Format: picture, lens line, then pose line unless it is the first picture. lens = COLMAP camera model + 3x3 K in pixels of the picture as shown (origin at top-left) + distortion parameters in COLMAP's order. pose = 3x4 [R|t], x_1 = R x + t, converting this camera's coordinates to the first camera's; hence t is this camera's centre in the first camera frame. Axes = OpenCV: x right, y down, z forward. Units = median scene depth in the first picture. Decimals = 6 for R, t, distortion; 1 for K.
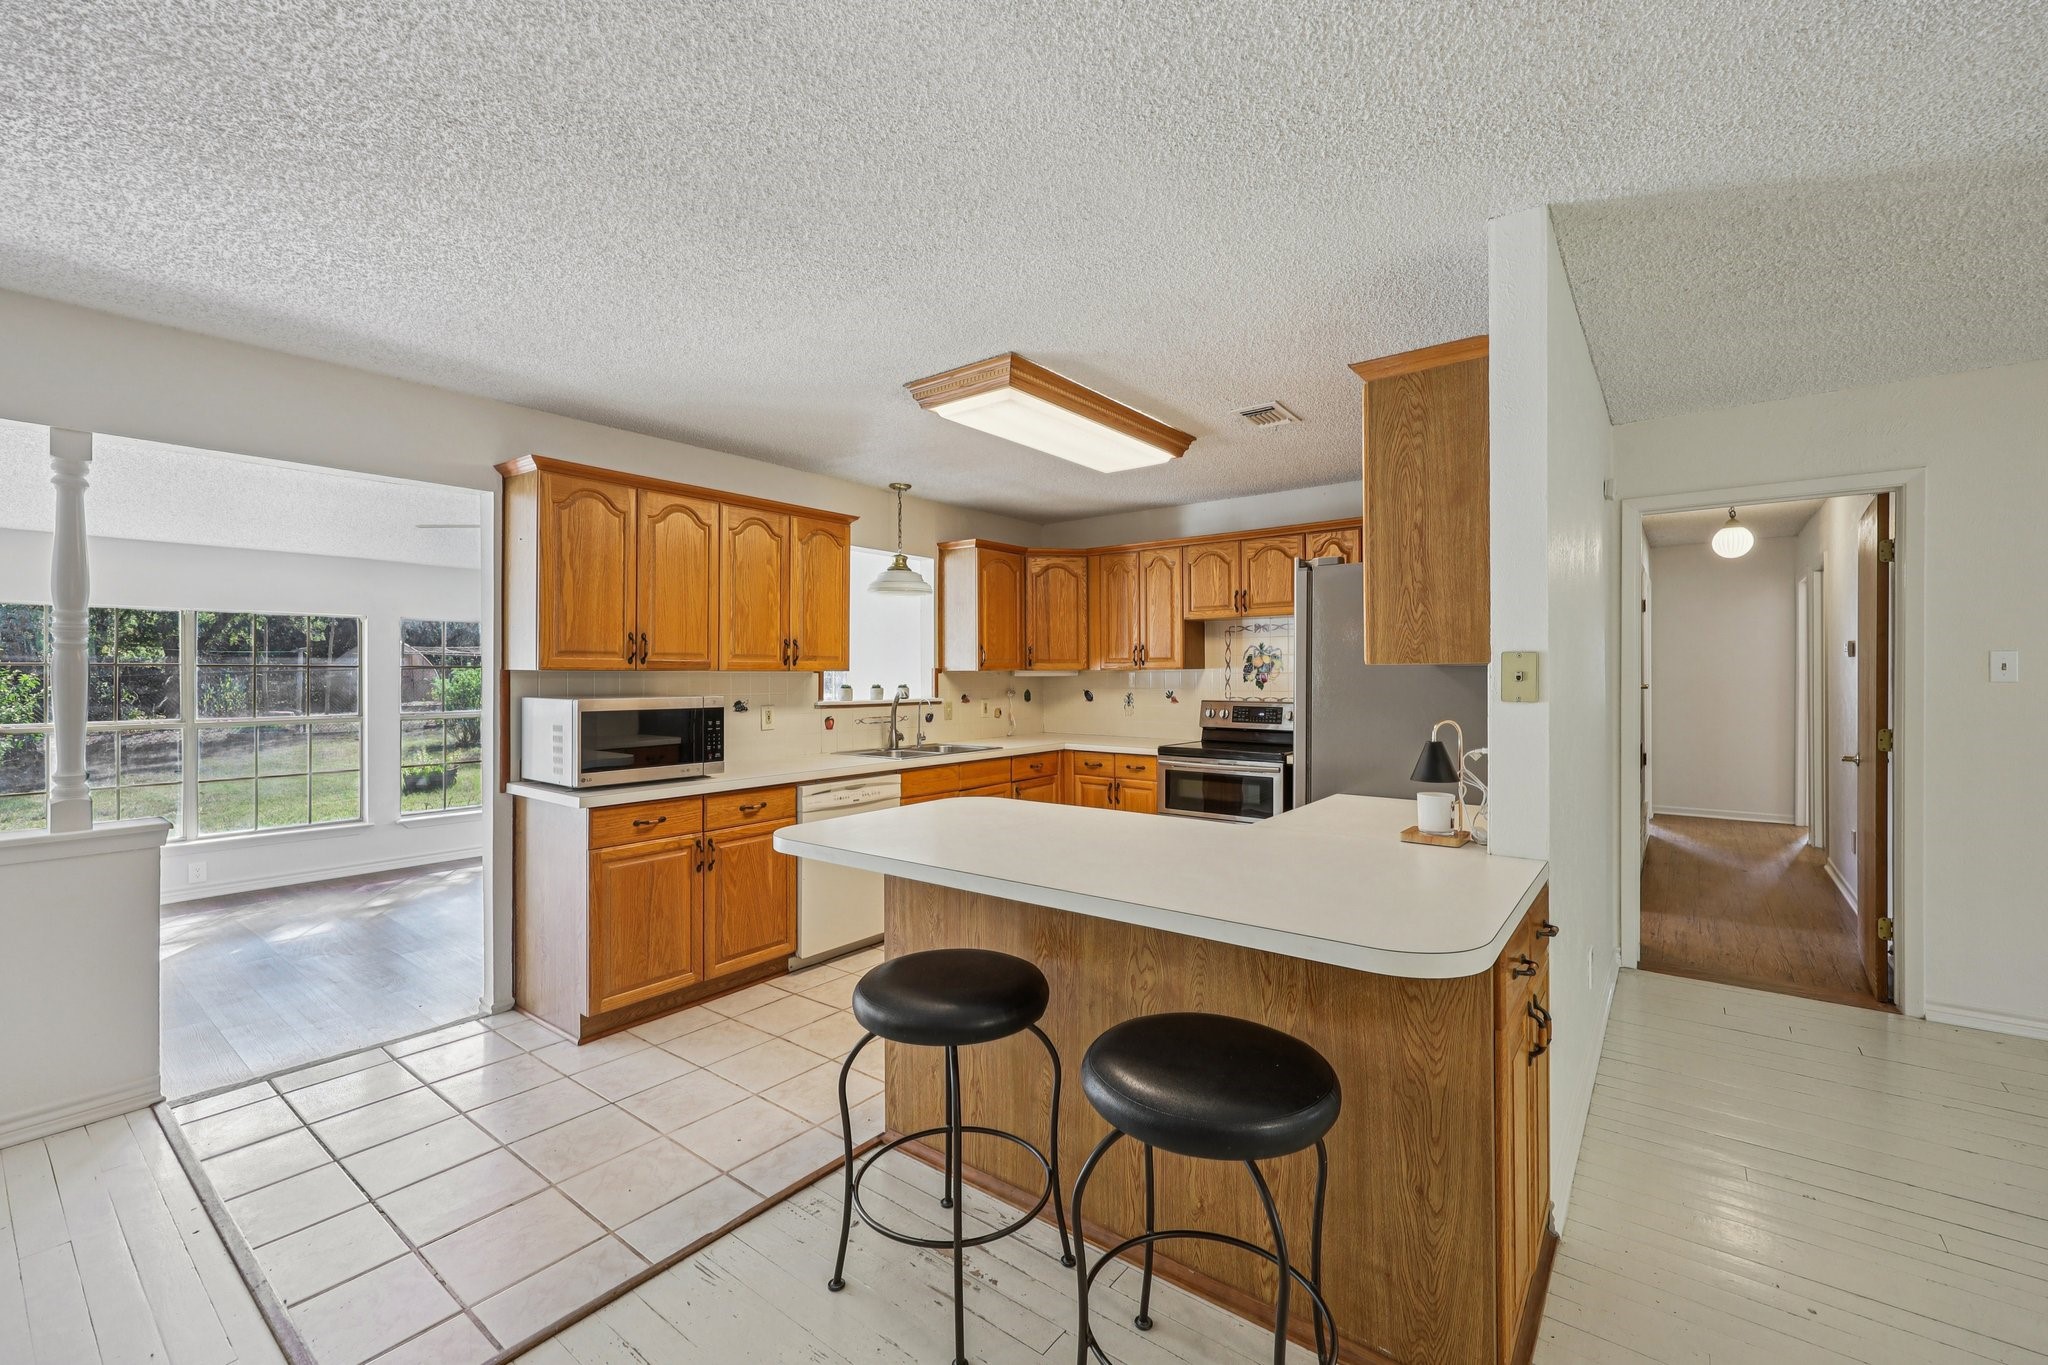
lens RADIAL K [[850.3, 0, 1028.3], [0, 850.3, 668.9], [0, 0, 1]] dist [0.001299, 0.000249]
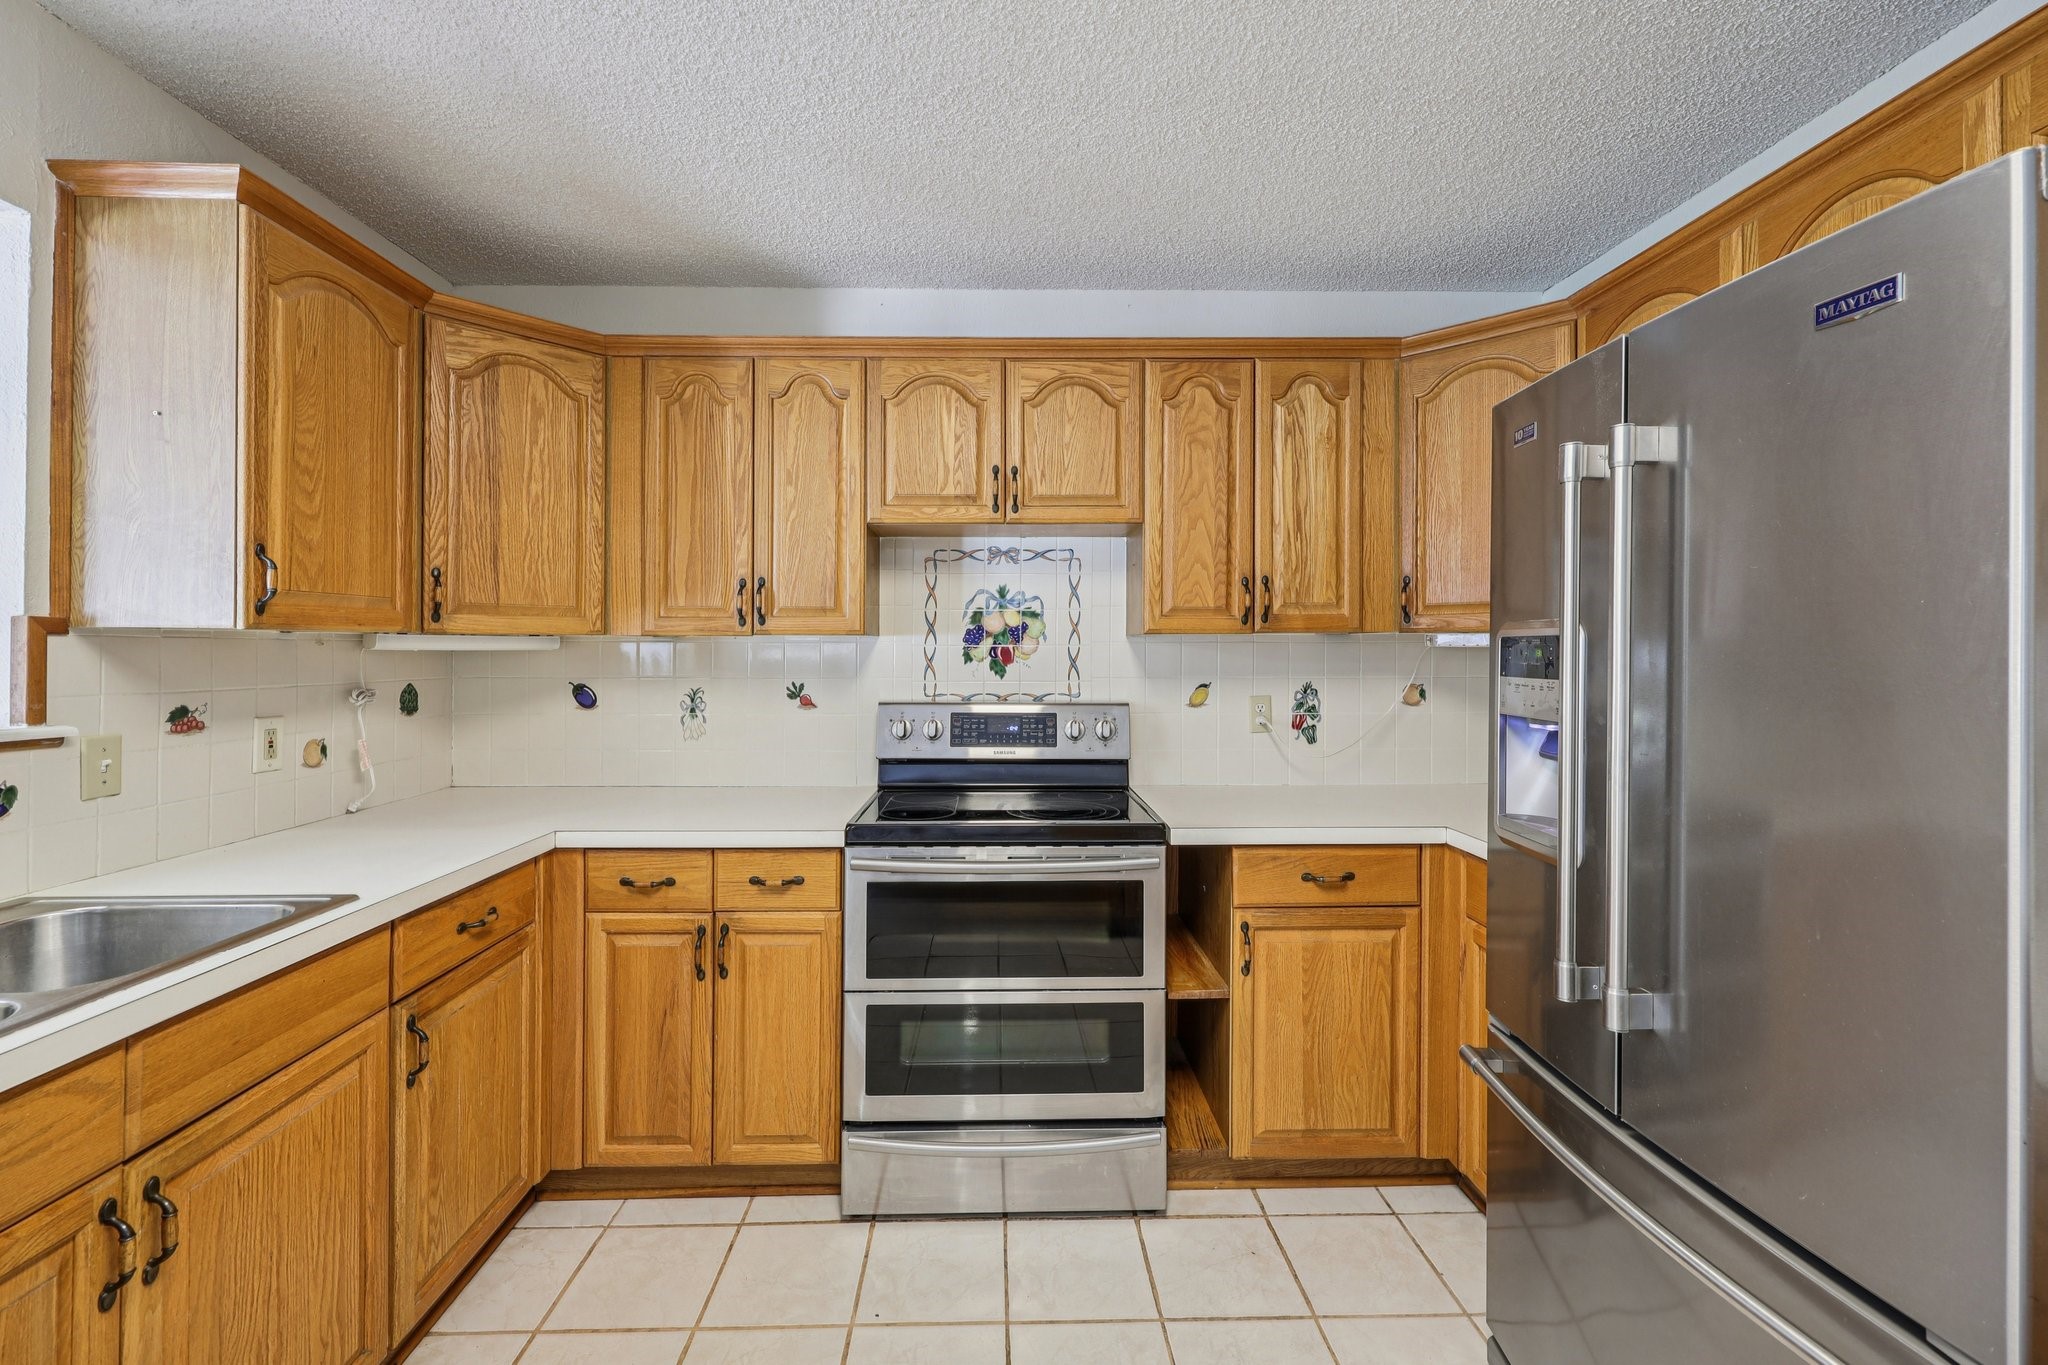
lens RADIAL K [[850.3, 0, 1005.9], [0, 850.3, 641.1], [0, 0, 1]] dist [0.001299, 0.000249]
pose [[0.779786, 0.011689, 0.625937, -0.037074], [-0.004818, 0.999908, -0.012671, 0.008991], [-0.626028, 0.006865, 0.779770, 0.595501]]
